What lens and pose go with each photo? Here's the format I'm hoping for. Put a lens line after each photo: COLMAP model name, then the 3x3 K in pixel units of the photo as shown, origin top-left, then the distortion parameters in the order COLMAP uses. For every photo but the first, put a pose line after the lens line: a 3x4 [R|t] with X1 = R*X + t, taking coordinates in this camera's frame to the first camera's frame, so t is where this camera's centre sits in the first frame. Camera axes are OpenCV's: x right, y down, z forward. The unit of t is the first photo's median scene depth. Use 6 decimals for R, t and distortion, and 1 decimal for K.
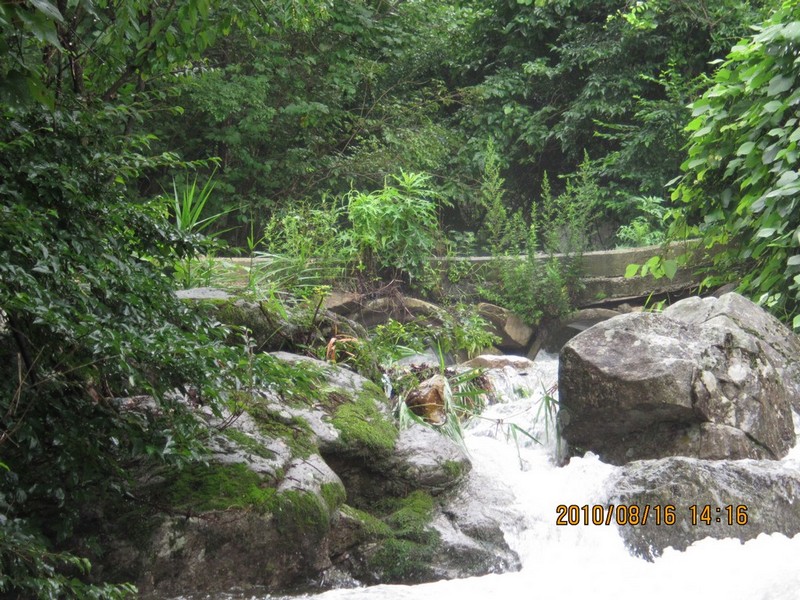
lens RADIAL K [[2528.6, 0, 400.0], [0, 2528.6, 300.0], [0, 0, 1]] dist [-0.104320, -0.984682]
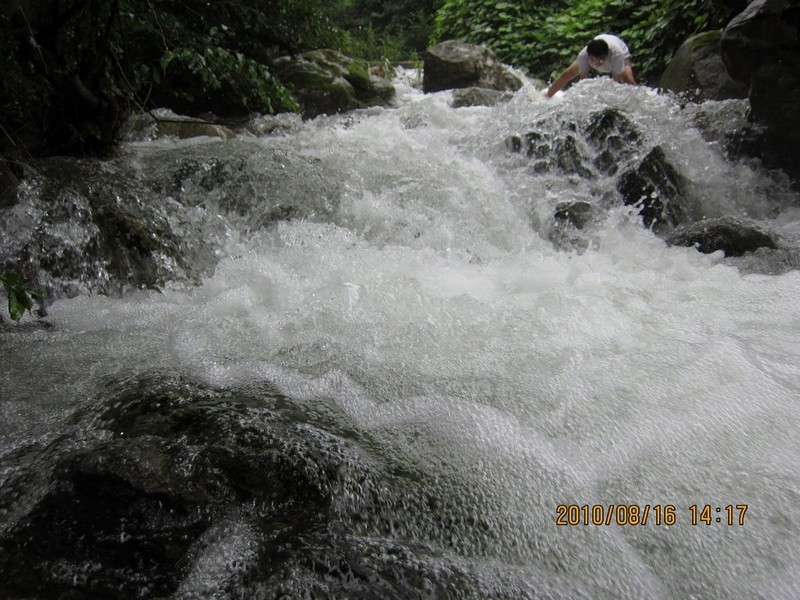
lens RADIAL K [[670.8, 0, 400.0], [0, 670.8, 300.0], [0, 0, 1]] dist [-0.050917, 0.020022]
pose [[0.990831, 0.010959, 0.134662, -0.053433], [-0.045568, 0.965412, 0.256716, 0.086202], [-0.127190, -0.260499, 0.957060, 0.214257]]
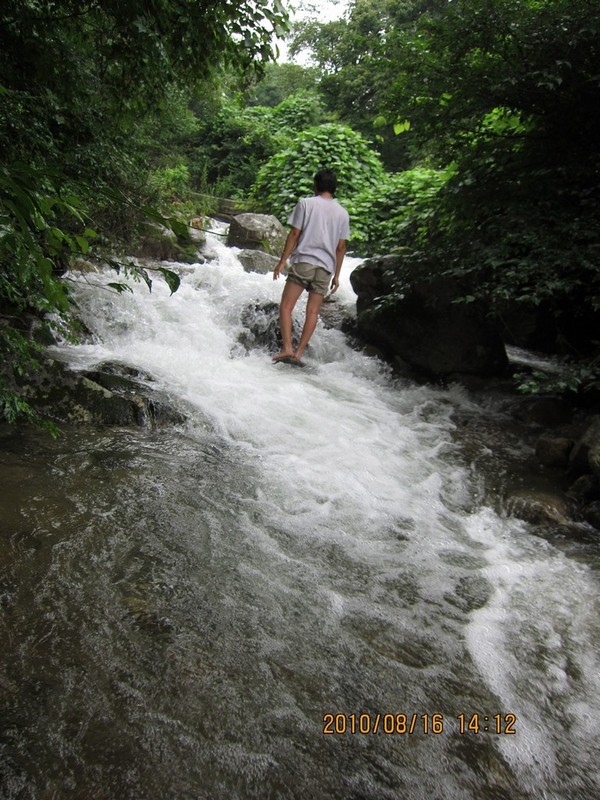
lens RADIAL K [[670.8, 0, 300.0], [0, 670.8, 400.0], [0, 0, 1]] dist [-0.050917, 0.020022]
pose [[0.947172, 0.169494, 0.272280, -0.066741], [-0.233247, 0.946724, 0.222056, 0.028996], [-0.220137, -0.273834, 0.936245, -0.083890]]
